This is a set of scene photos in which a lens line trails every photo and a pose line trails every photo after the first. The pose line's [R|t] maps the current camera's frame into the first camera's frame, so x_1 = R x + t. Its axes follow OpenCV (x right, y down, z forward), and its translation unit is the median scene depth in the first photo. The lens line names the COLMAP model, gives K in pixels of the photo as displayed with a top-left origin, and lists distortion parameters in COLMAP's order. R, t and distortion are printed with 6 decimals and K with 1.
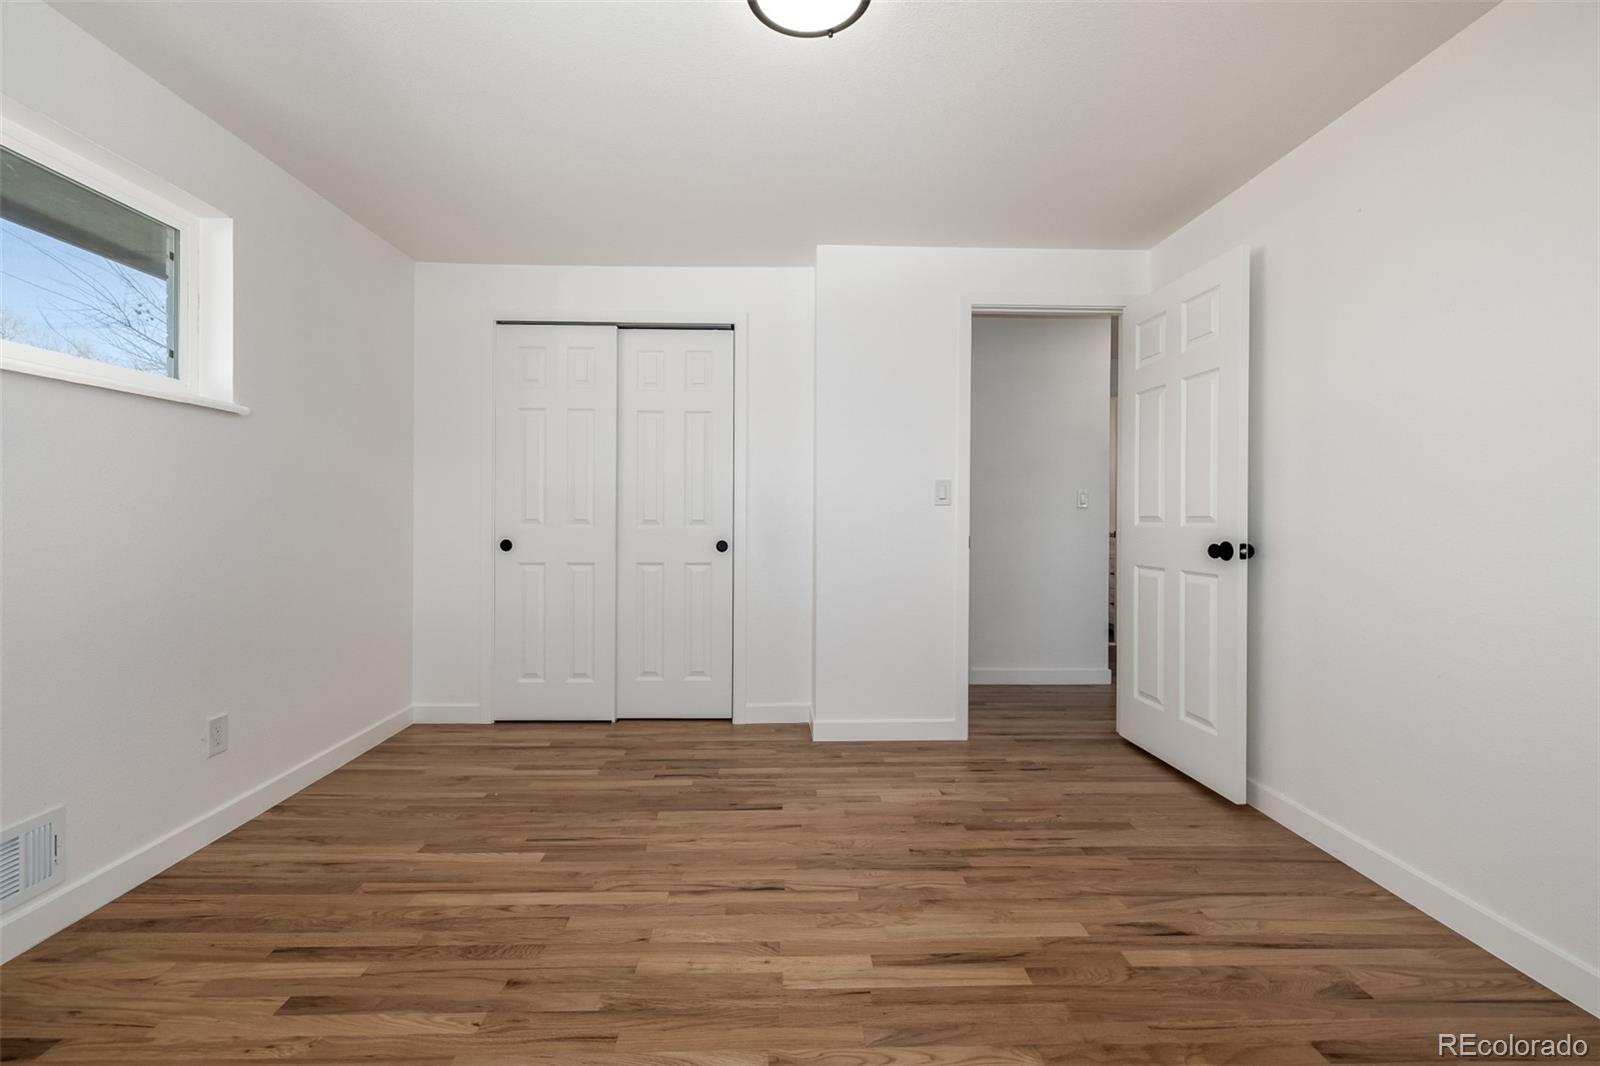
lens RADIAL K [[636.7, 0, 800.0], [0, 636.7, 533.0], [0, 0, 1]] dist [0.016423, 0.000119]
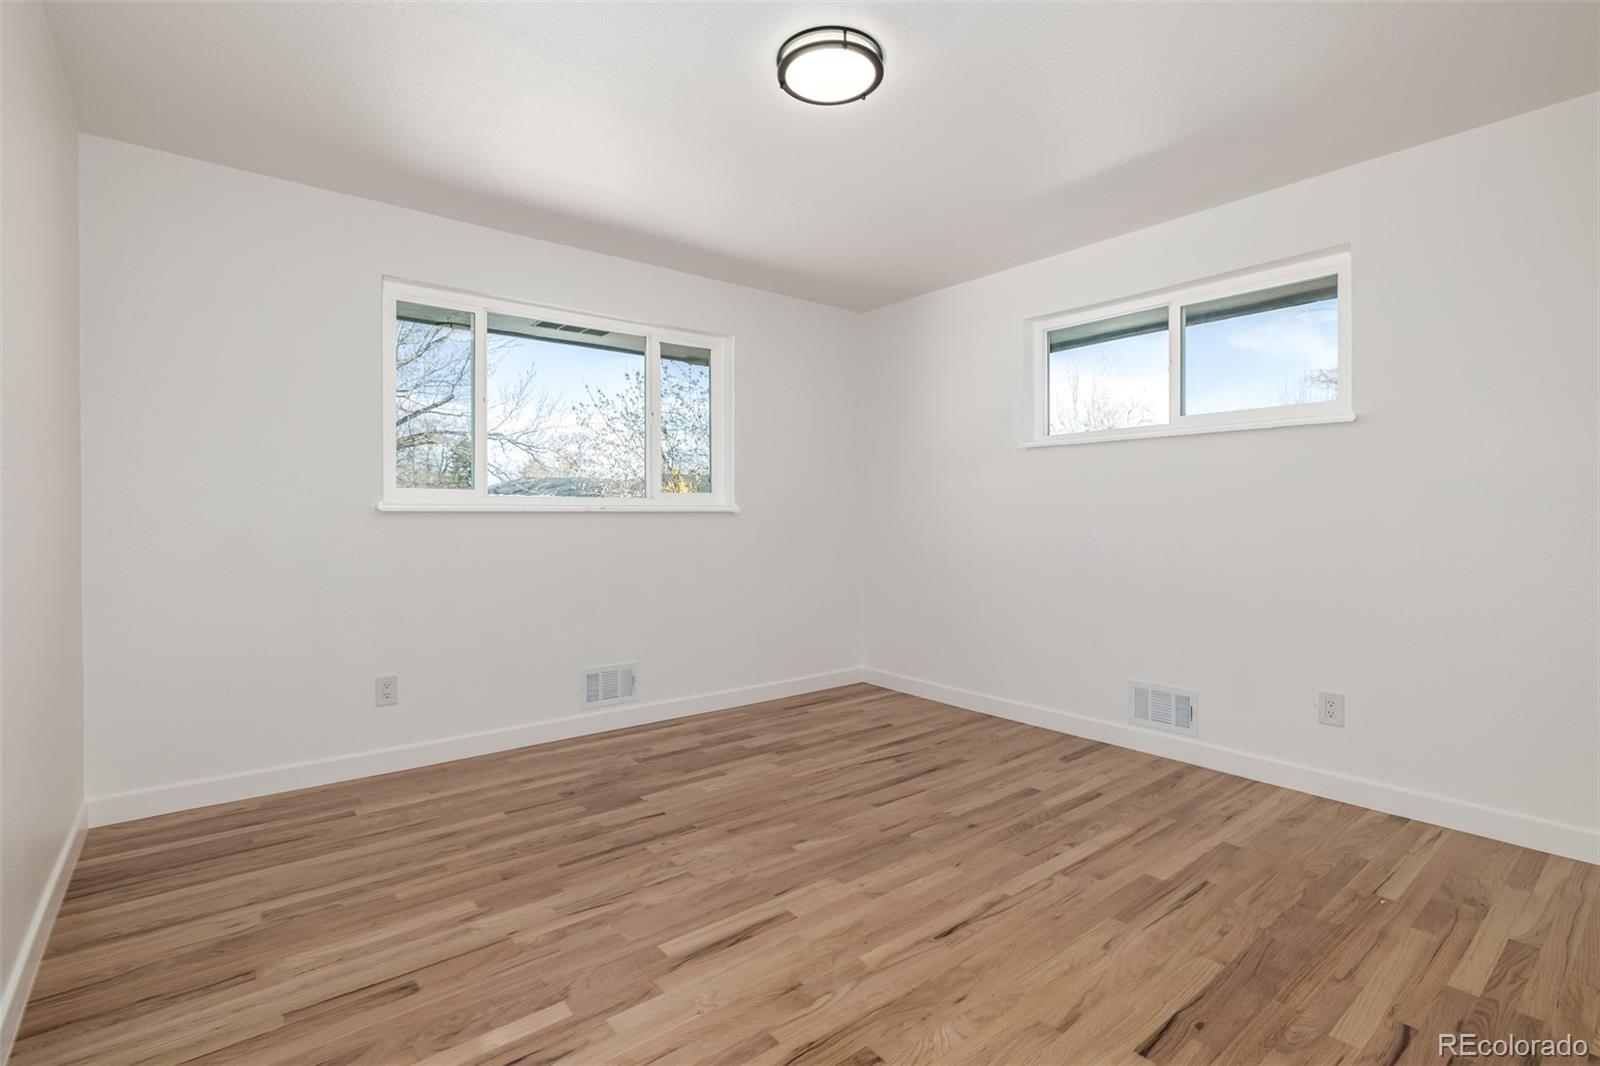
lens RADIAL K [[748.2, 0, 800.0], [0, 748.2, 533.0], [0, 0, 1]] dist [-0.000079, 0.000071]
pose [[-0.789972, 0.005279, -0.613120, 0.760783], [-0.020713, 0.999162, 0.035291, -0.029067], [0.612792, 0.040579, -0.789201, 1.708227]]
